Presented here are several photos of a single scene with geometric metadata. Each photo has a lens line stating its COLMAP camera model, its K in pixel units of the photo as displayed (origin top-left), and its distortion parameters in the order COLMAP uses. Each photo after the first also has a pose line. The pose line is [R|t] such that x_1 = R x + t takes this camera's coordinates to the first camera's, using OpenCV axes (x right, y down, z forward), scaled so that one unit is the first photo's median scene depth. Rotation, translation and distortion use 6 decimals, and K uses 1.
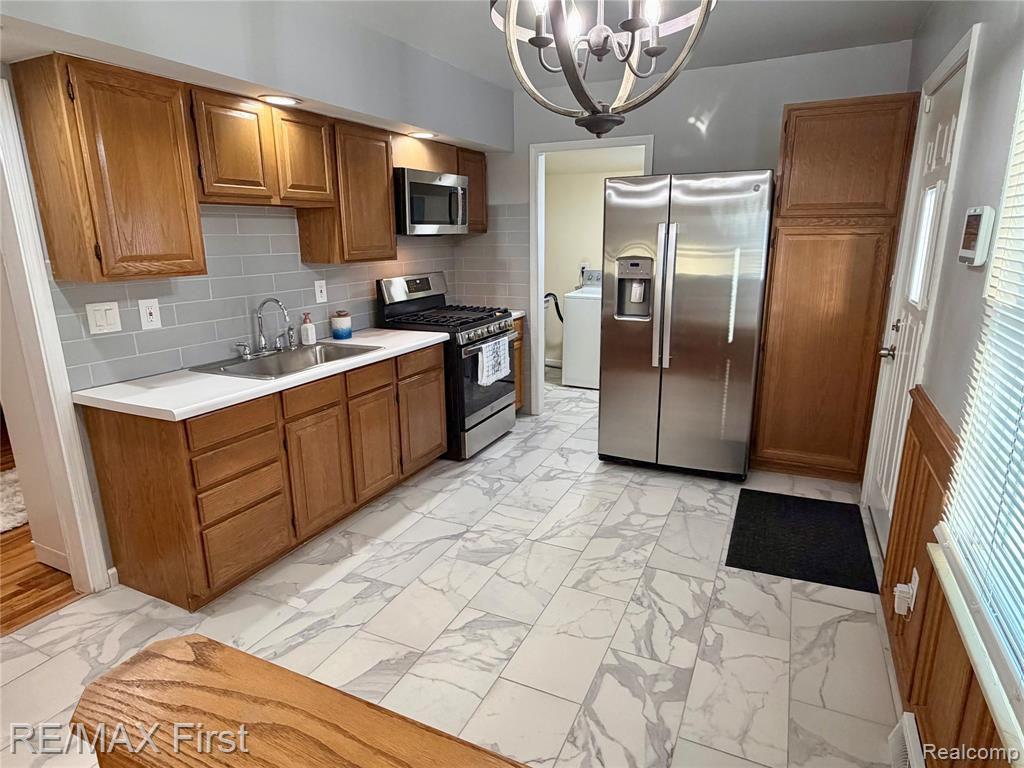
lens RADIAL K [[590.0, 0, 512.0], [0, 590.0, 384.0], [0, 0, 1]] dist [0.004872, -0.000034]
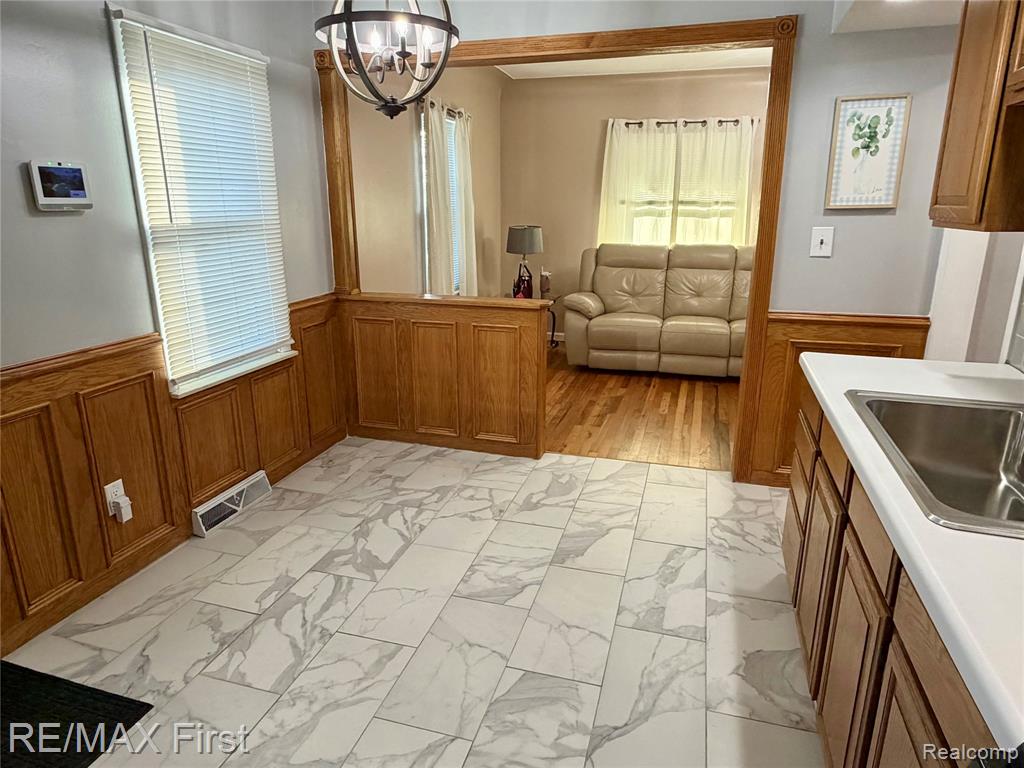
lens RADIAL K [[640.5, 0, 512.0], [0, 640.5, 384.0], [0, 0, 1]] dist [-0.000765, 0.000048]
pose [[-0.987983, 0.055163, -0.144386, 0.062430], [-0.025679, 0.862583, 0.505264, -0.364083], [0.152417, 0.502900, -0.850800, 1.530406]]
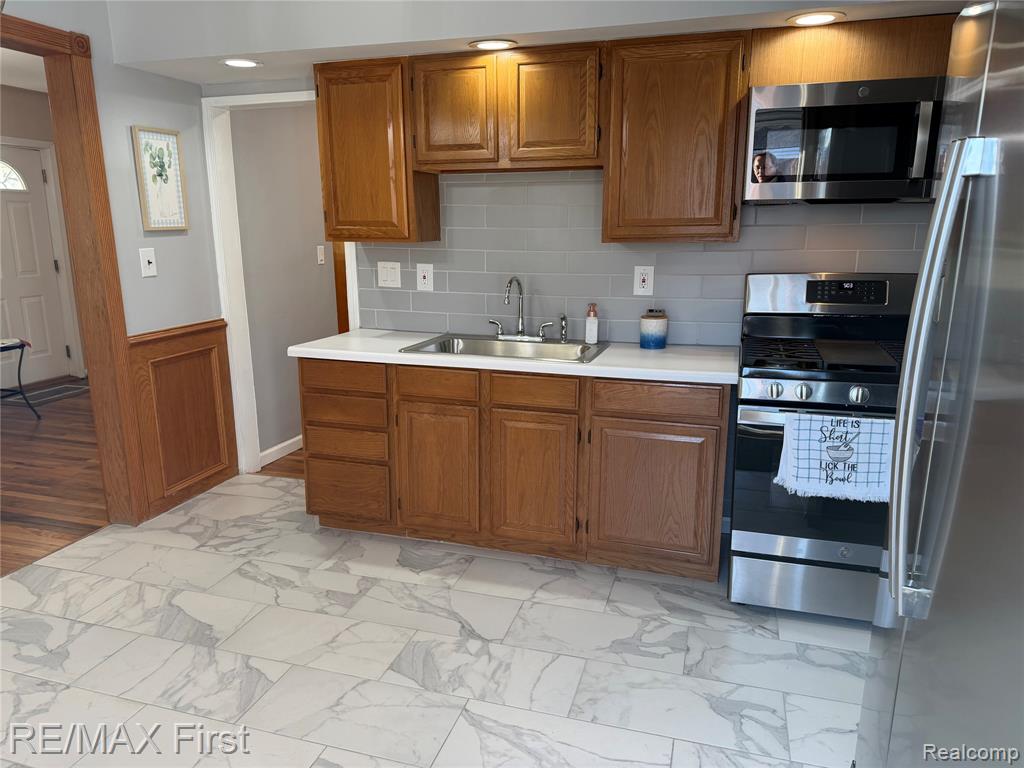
lens RADIAL K [[709.4, 0, 505.4], [0, 709.4, 390.6], [0, 0, 1]] dist [0.077195, -0.130311]
pose [[0.147155, 0.230411, -0.961902, 0.752368], [-0.245635, 0.950537, 0.190111, -0.210113], [0.958128, 0.208302, 0.196473, 0.943061]]
